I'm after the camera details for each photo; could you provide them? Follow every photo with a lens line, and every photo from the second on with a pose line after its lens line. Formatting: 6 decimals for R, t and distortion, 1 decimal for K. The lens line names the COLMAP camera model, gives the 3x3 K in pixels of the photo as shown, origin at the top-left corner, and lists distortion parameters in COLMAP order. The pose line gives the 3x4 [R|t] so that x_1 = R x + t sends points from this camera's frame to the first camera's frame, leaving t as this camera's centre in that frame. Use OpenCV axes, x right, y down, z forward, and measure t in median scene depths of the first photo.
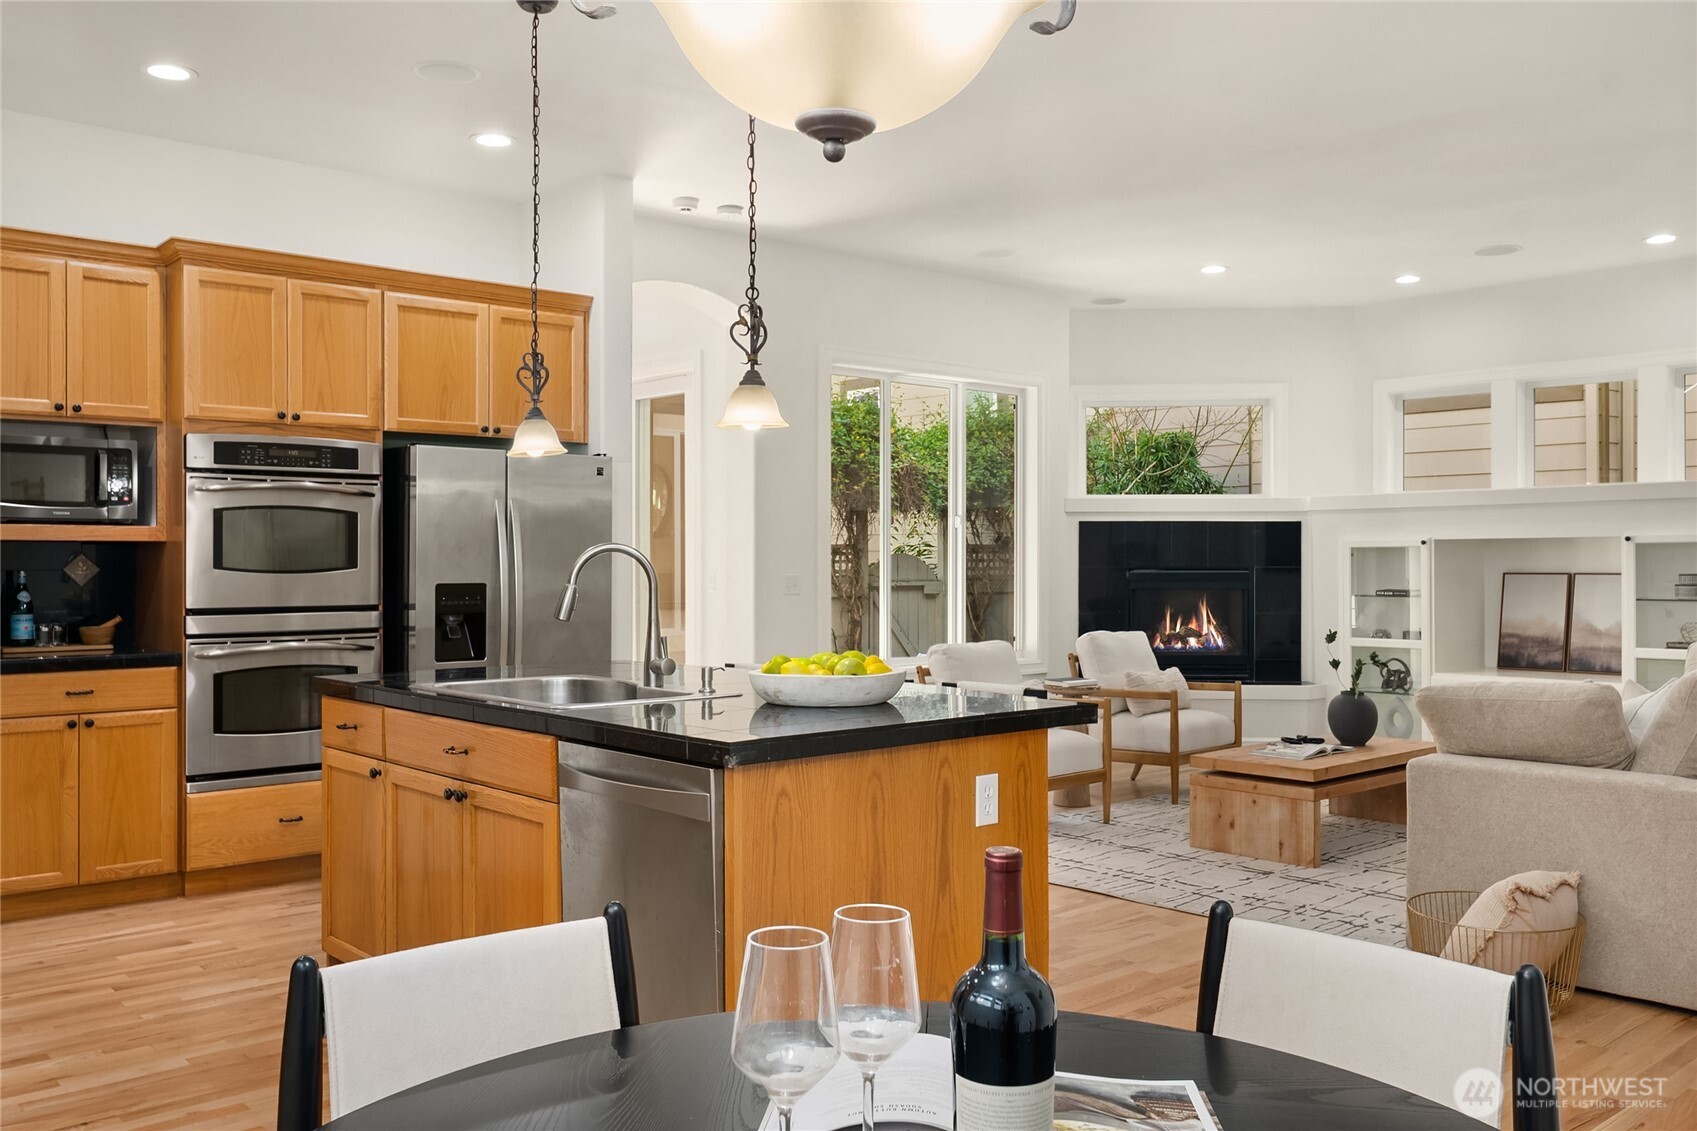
lens RADIAL K [[1404.2, 0, 885.3], [0, 1404.2, 583.6], [0, 0, 1]] dist [-0.004175, 0.004499]
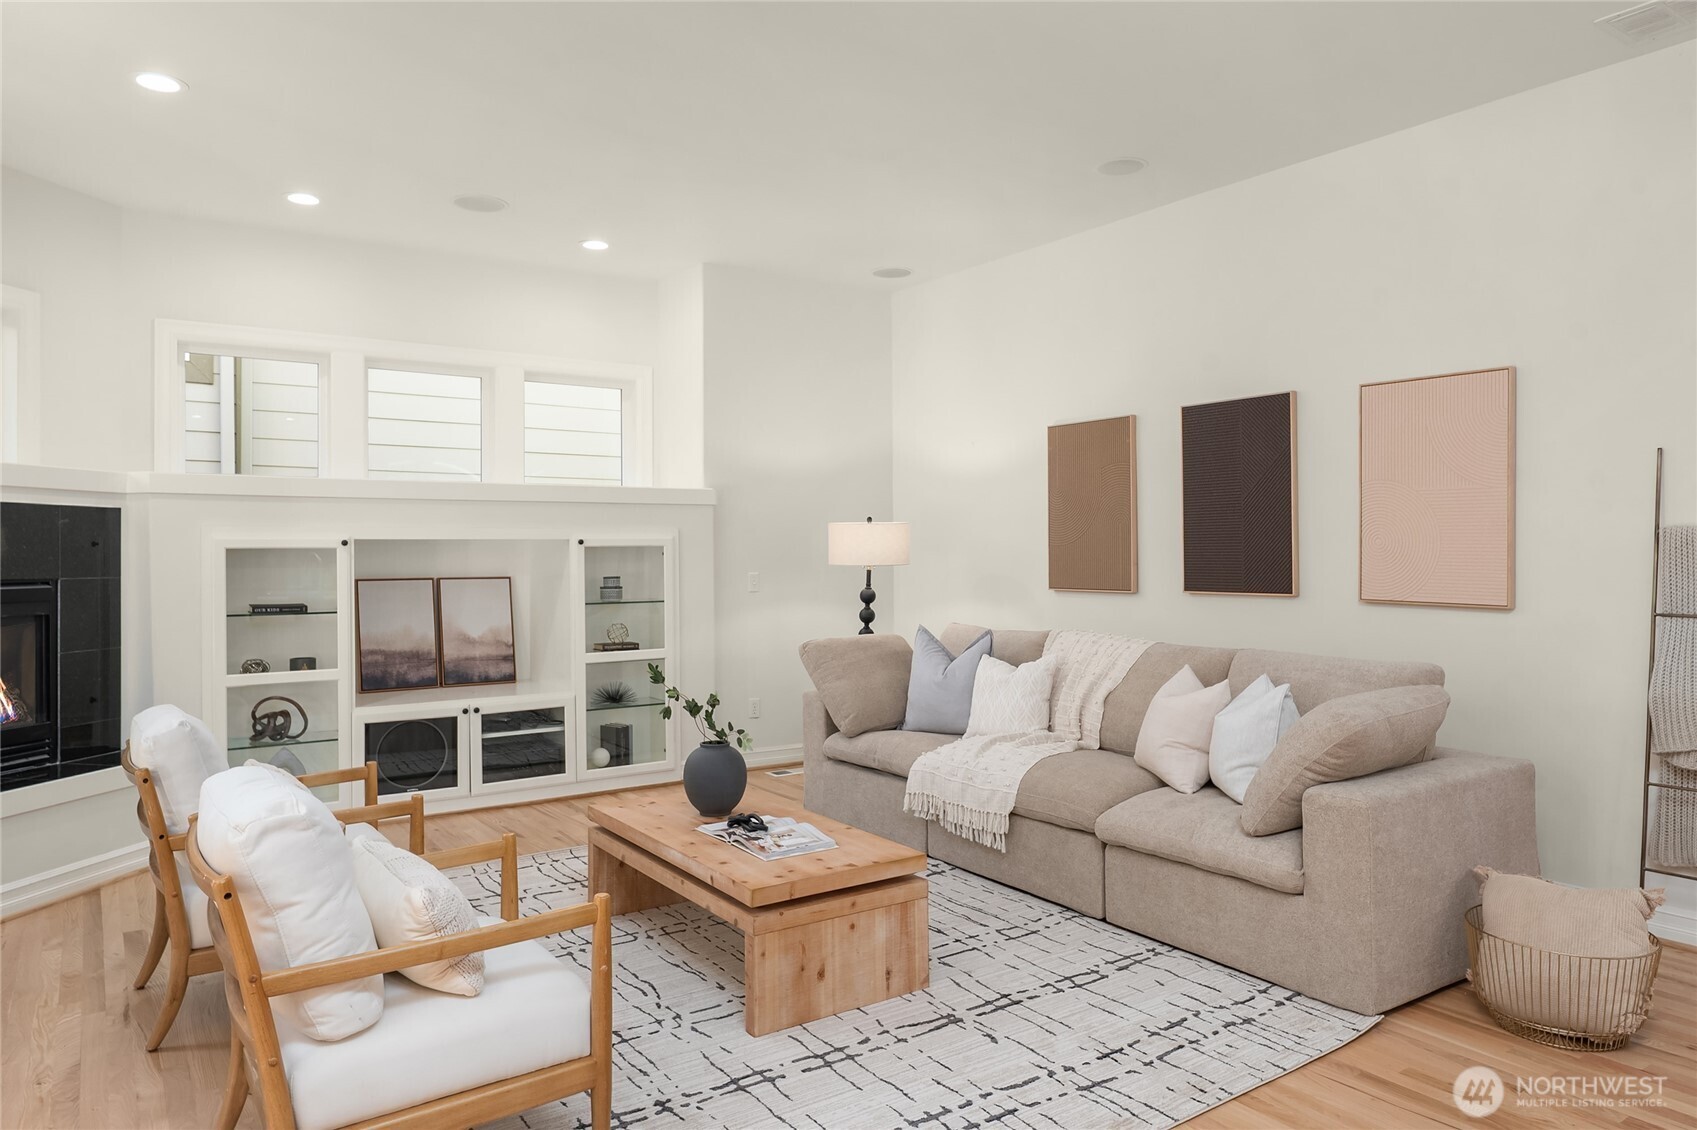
lens RADIAL K [[1108.1, 0, 839.2], [0, 1108.1, 551.6], [0, 0, 1]] dist [0.000370, 0.006361]
pose [[0.145071, 0.001858, 0.989420, -0.183630], [0.018826, 0.999812, -0.004638, -0.016159], [-0.989242, 0.019299, 0.145009, 0.630104]]
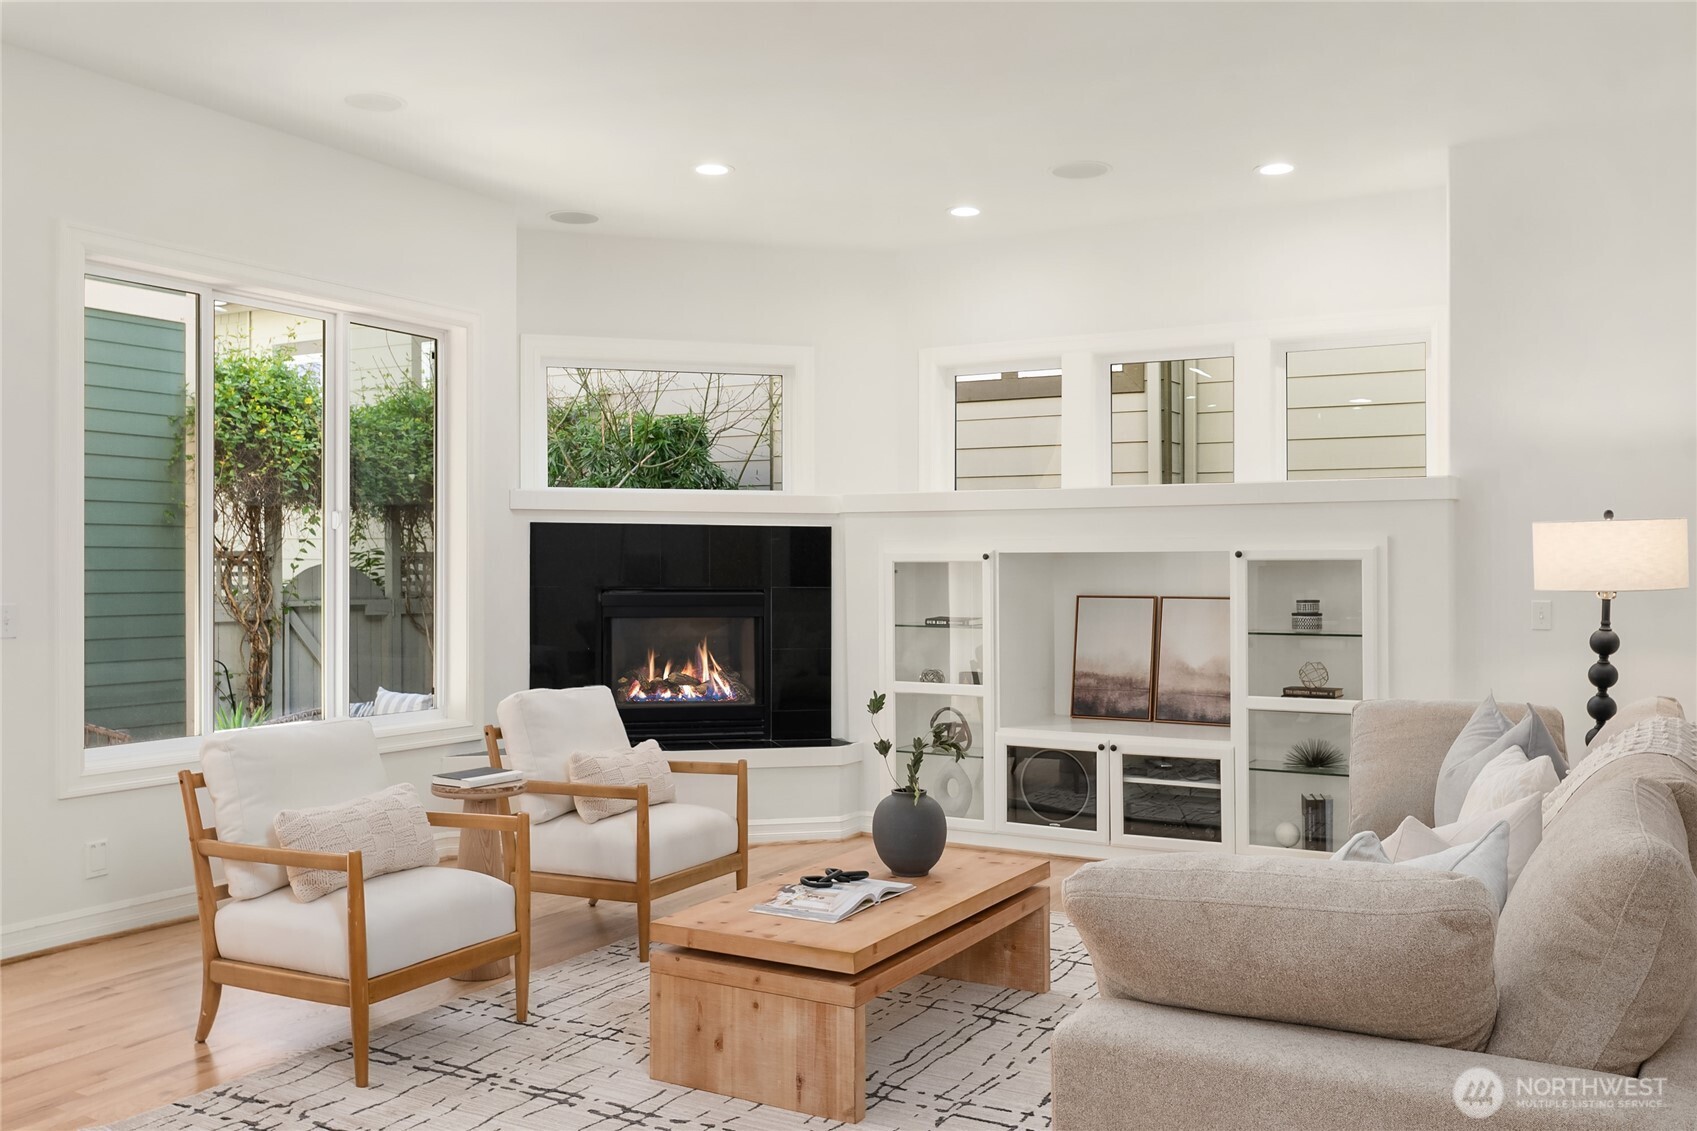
lens RADIAL K [[1404.2, 0, 876.8], [0, 1404.2, 576.1], [0, 0, 1]] dist [-0.004175, 0.004499]
pose [[0.948592, 0.002703, 0.316491, 0.086159], [0.000563, 0.999948, -0.010226, -0.010798], [-0.316502, 0.009879, 0.948540, 0.294551]]
